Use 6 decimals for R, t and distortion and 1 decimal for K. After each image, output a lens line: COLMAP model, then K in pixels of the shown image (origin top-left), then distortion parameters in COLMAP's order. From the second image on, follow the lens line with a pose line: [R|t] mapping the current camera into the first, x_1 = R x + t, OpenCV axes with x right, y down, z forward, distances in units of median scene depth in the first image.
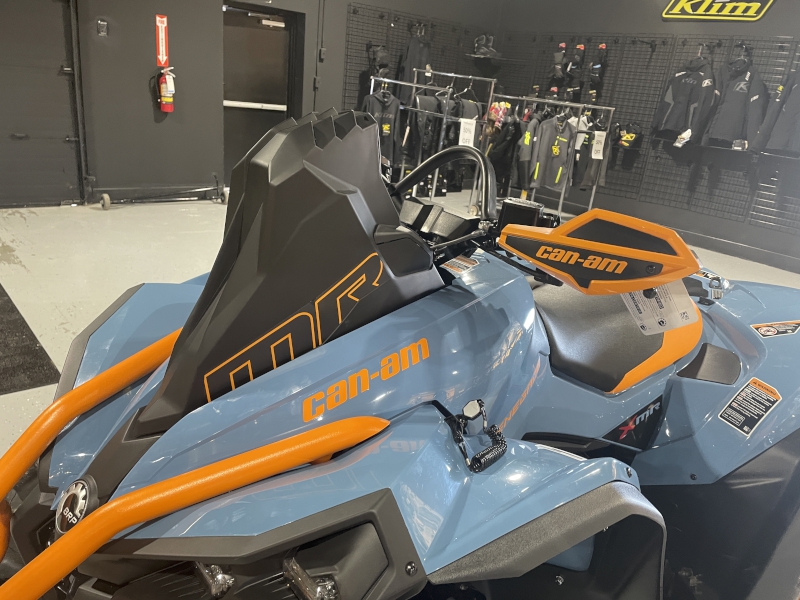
lens RADIAL K [[608.1, 0, 403.3], [0, 608.1, 299.9], [0, 0, 1]] dist [0.100022, -0.124721]
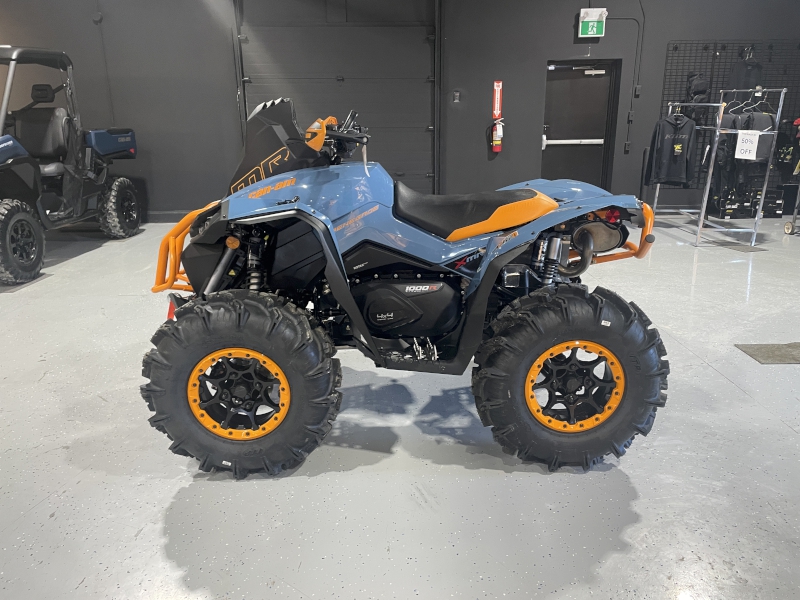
lens RADIAL K [[608.1, 0, 403.3], [0, 608.1, 299.9], [0, 0, 1]] dist [0.100022, -0.124721]
pose [[0.772696, 0.070227, -0.630879, 0.321472], [-0.127162, 0.990840, -0.045450, 0.098511], [0.621908, 0.115343, 0.774549, -0.110920]]
